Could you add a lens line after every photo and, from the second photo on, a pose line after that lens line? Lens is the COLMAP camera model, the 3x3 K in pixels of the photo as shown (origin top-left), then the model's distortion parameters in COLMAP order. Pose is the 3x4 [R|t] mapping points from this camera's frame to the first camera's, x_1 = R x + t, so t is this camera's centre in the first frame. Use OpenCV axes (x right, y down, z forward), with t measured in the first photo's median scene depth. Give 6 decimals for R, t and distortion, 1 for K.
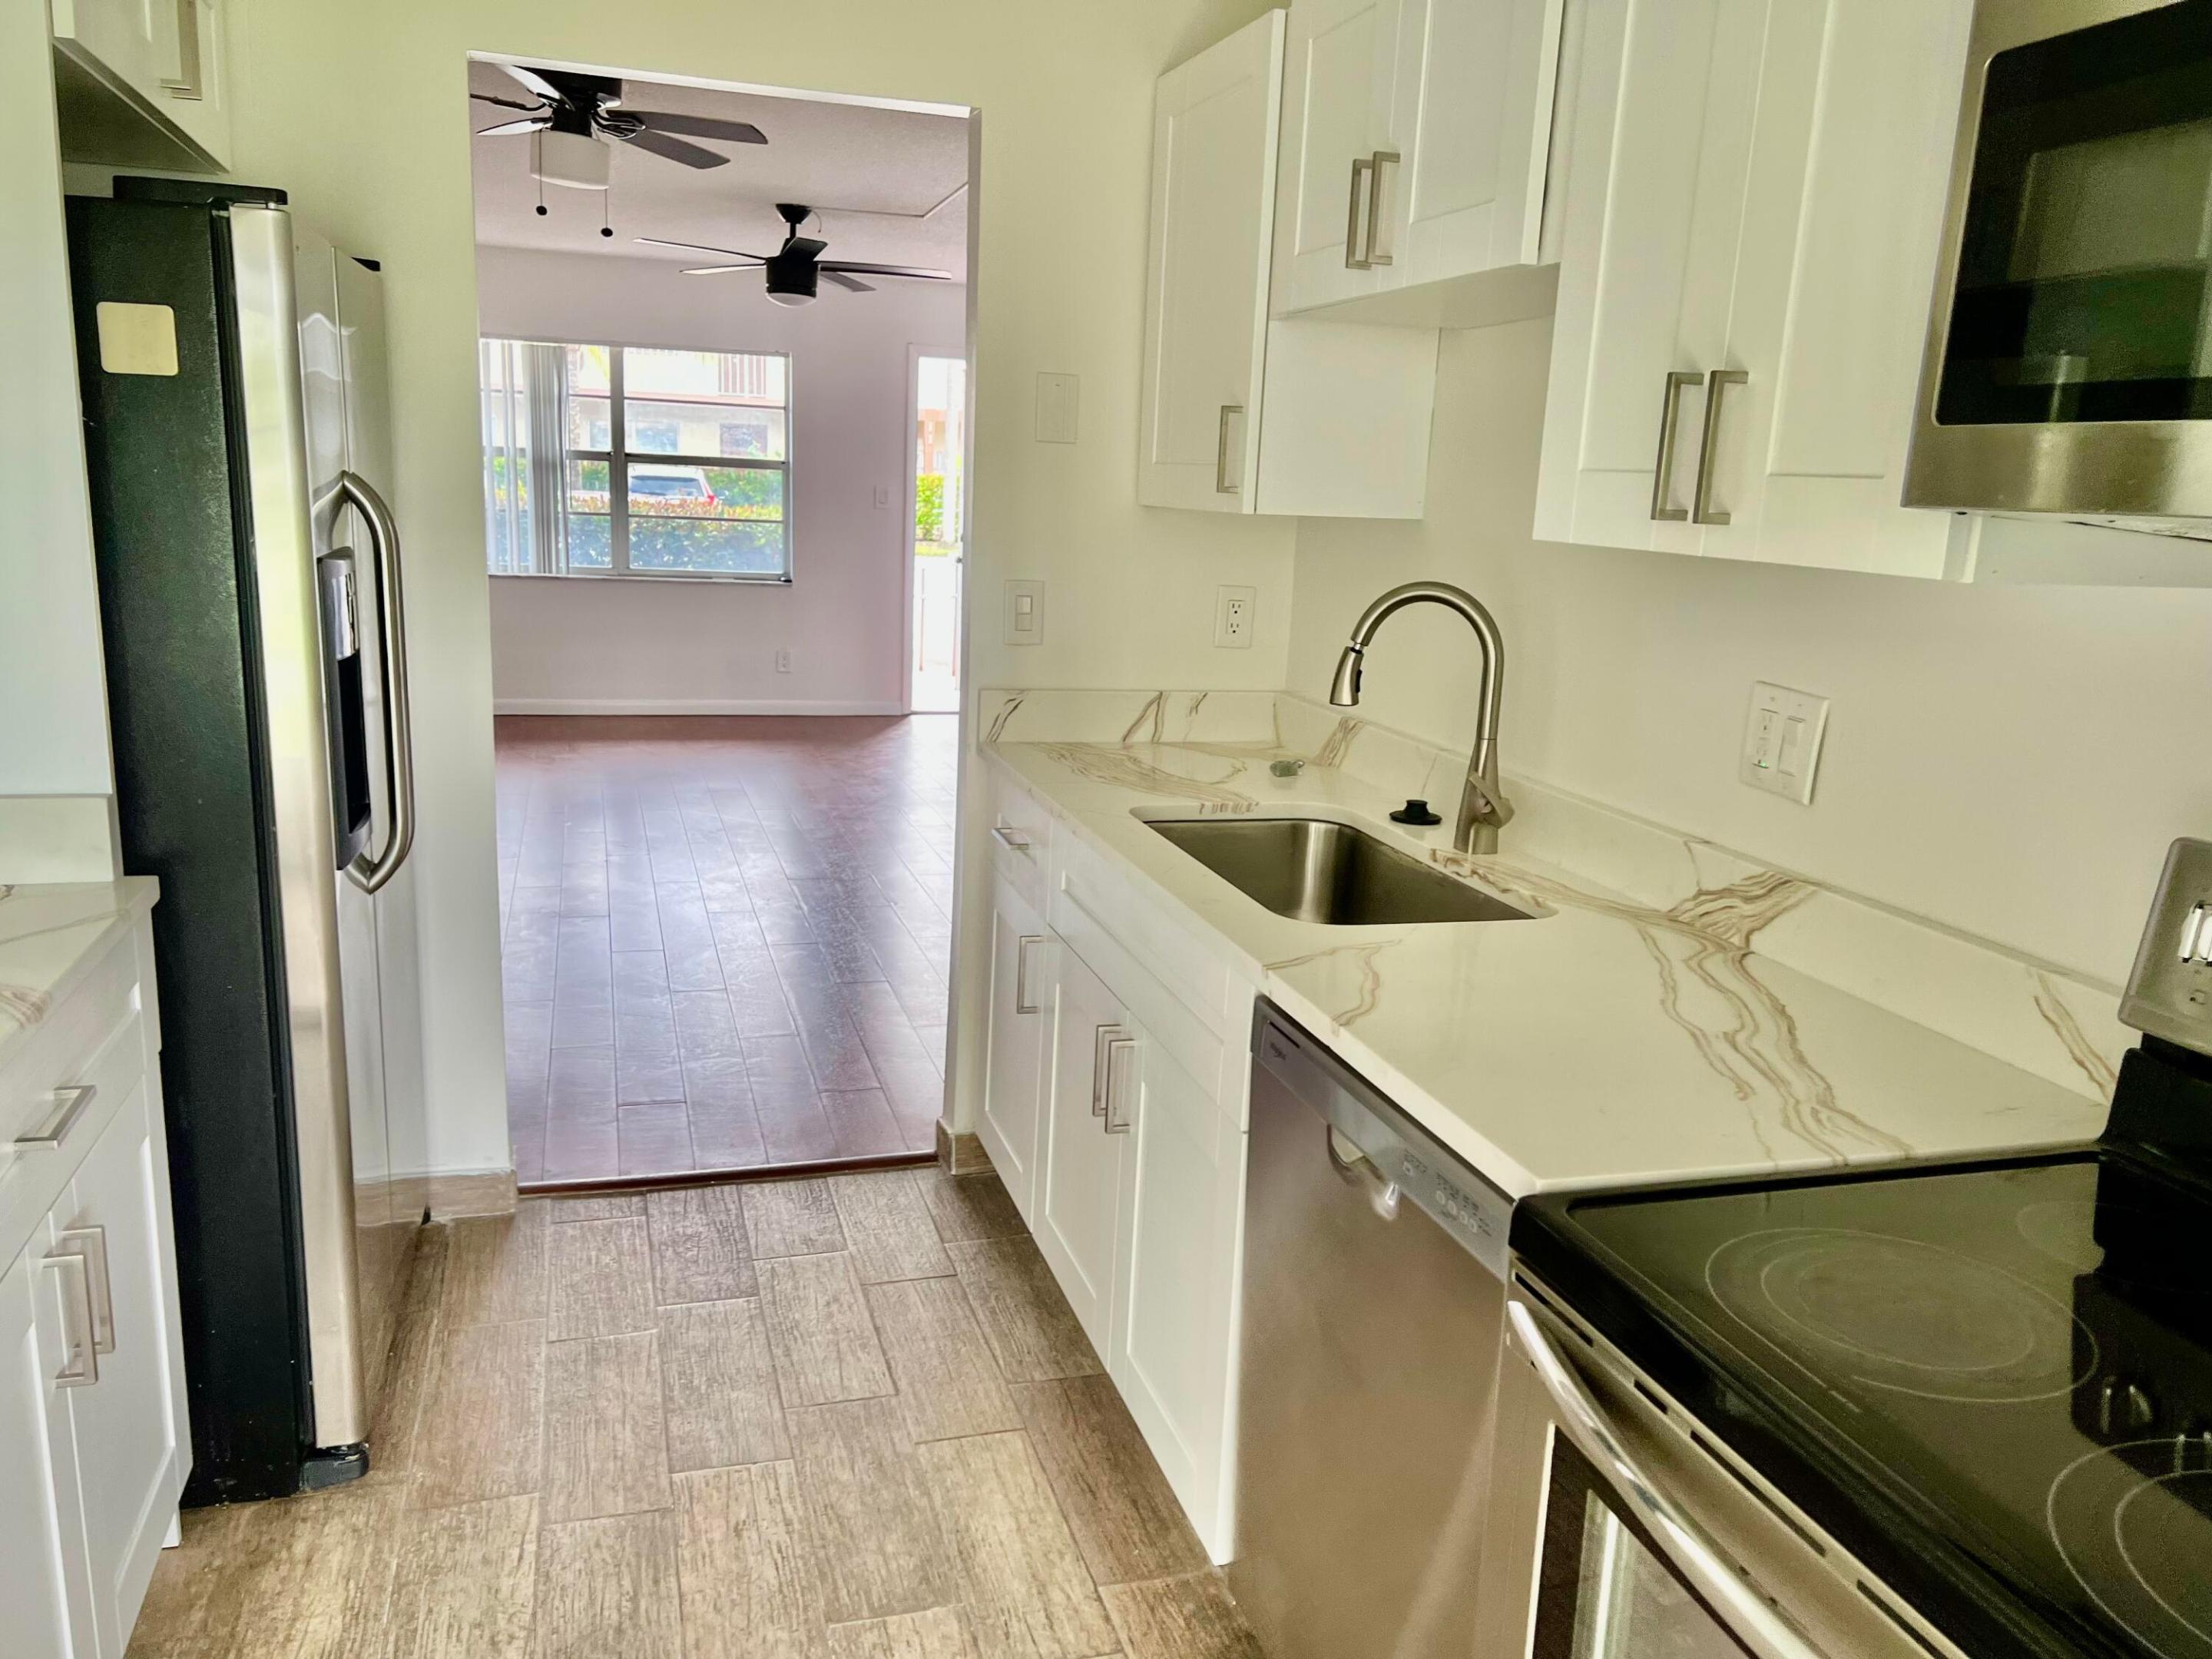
lens RADIAL K [[1667.6, 0, 1106.0], [0, 1667.6, 829.5], [0, 0, 1]] dist [0.131003, -0.206804]
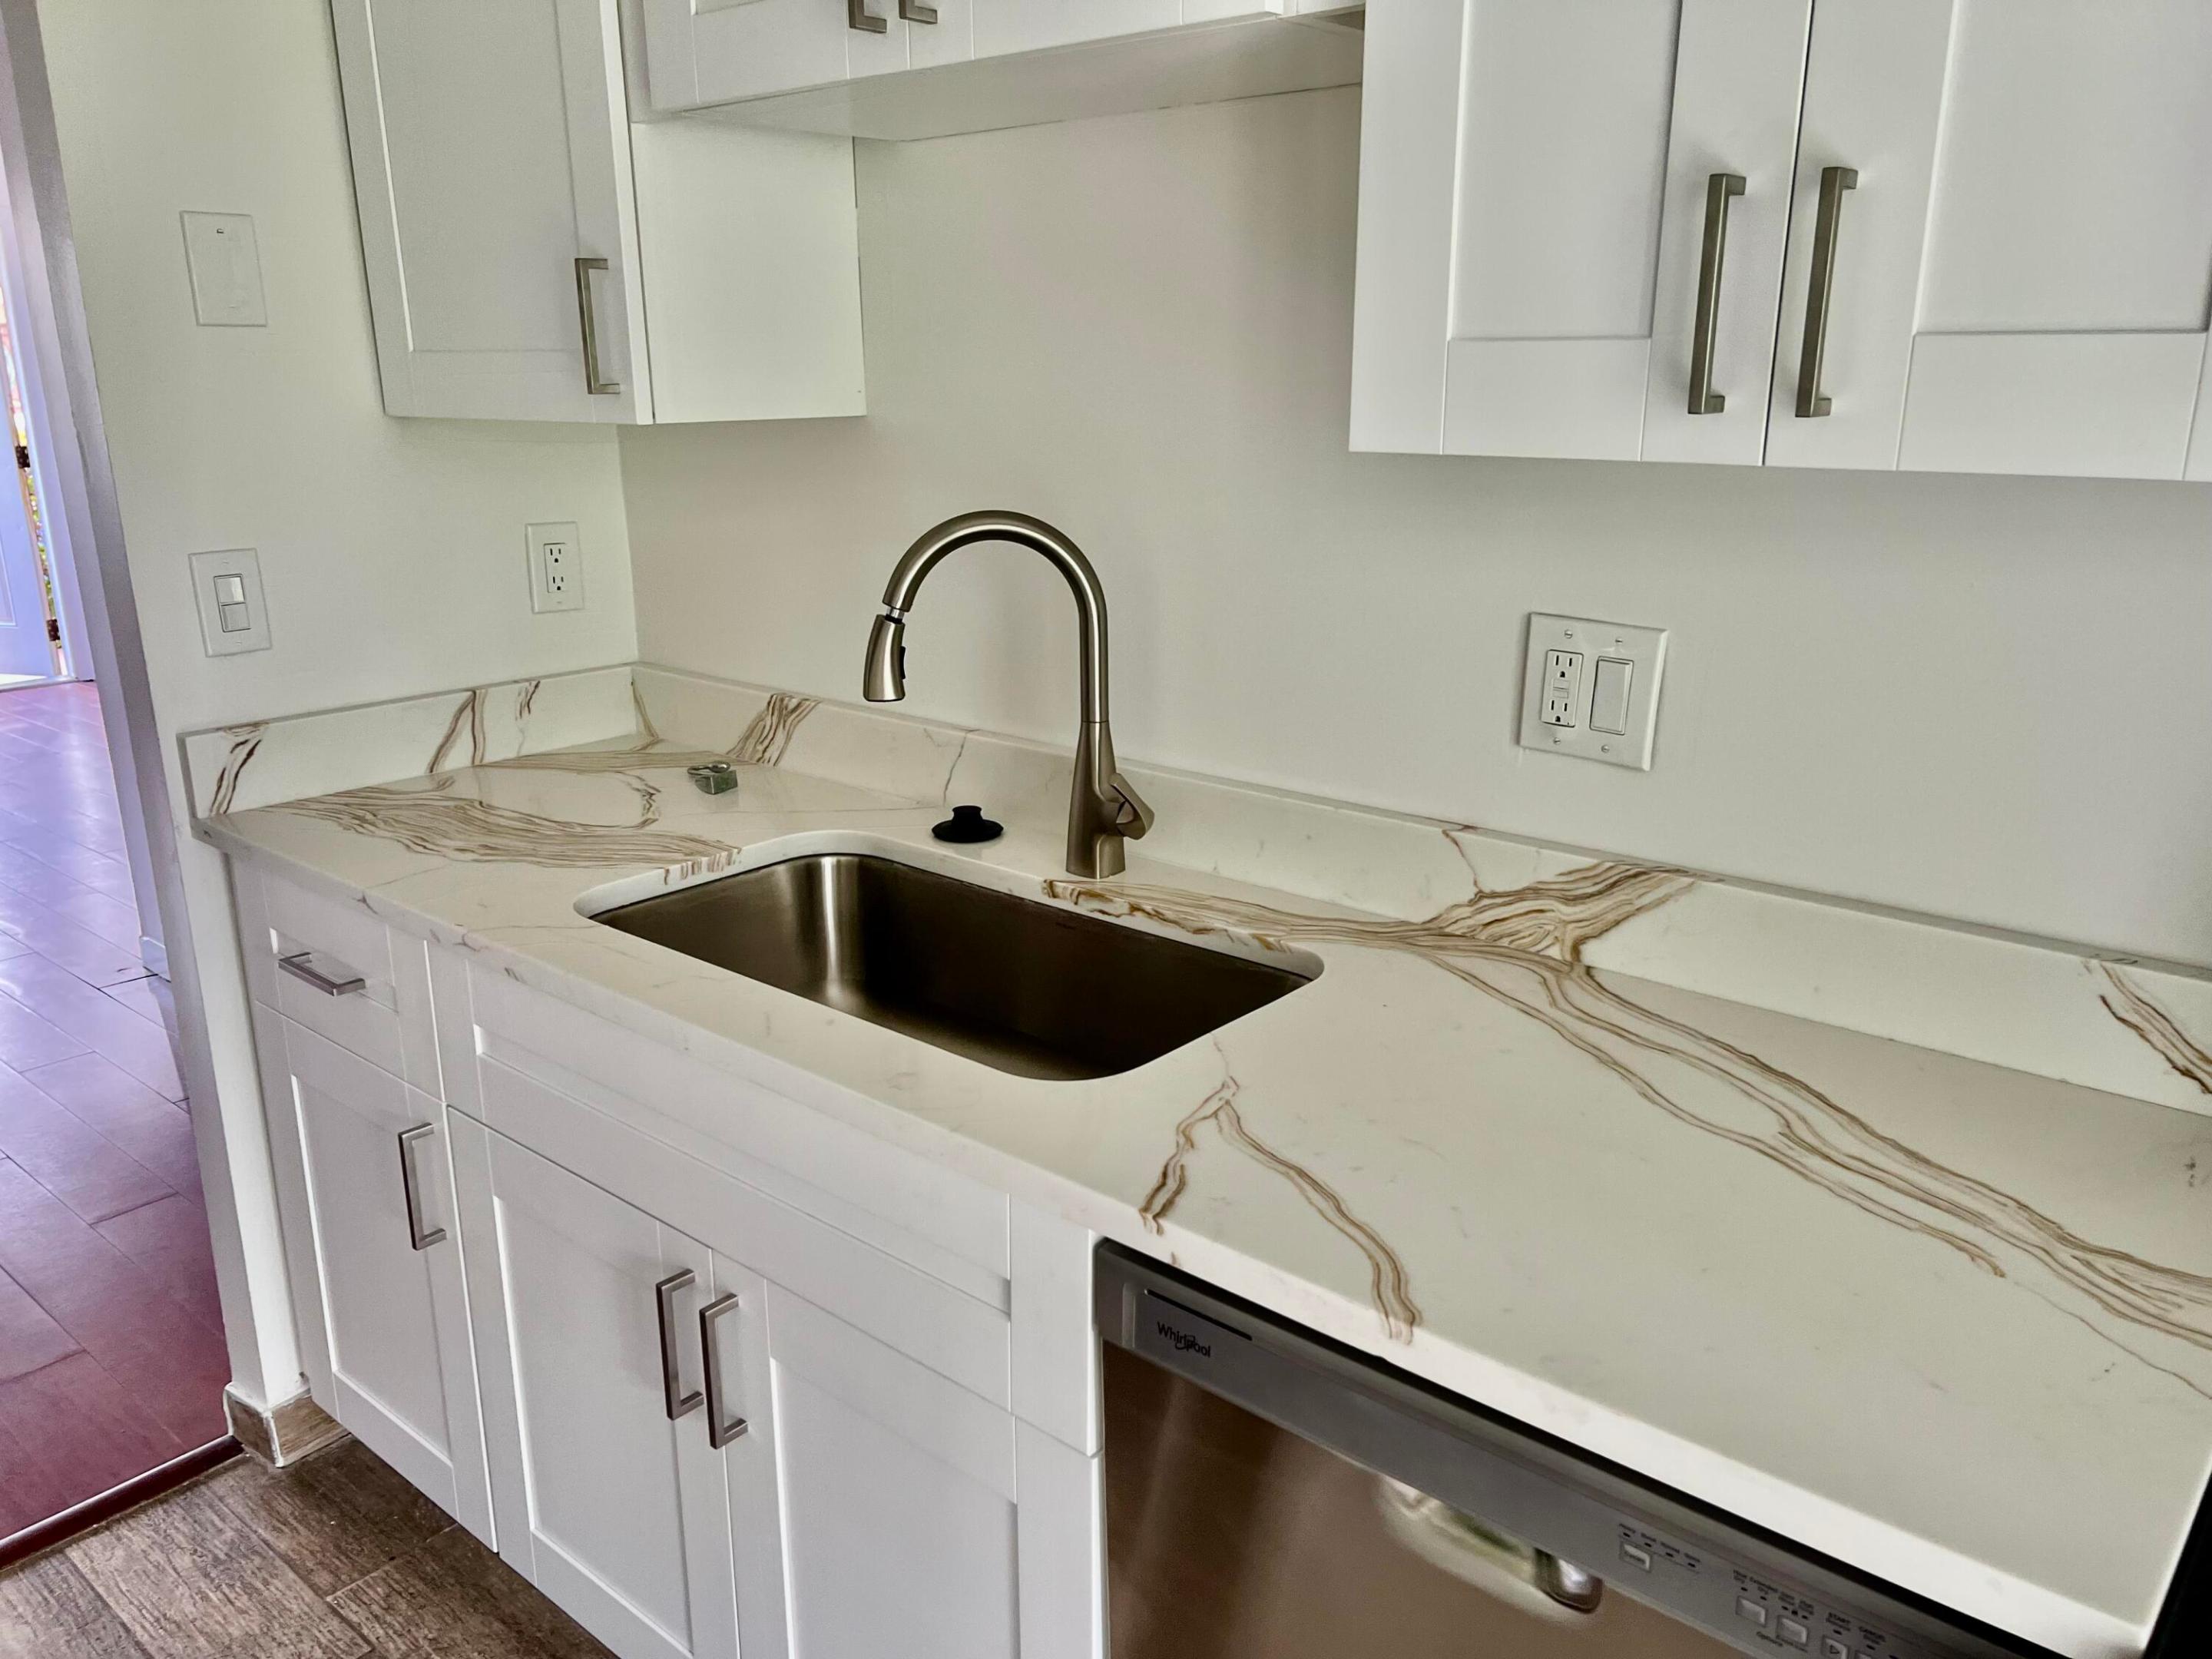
lens RADIAL K [[1667.6, 0, 1106.0], [0, 1667.6, 829.5], [0, 0, 1]] dist [0.131003, -0.206804]
pose [[0.844169, -0.195572, 0.499129, -0.156206], [0.156698, 0.980434, 0.119140, -0.103099], [-0.512664, -0.022362, 0.858298, 0.412699]]
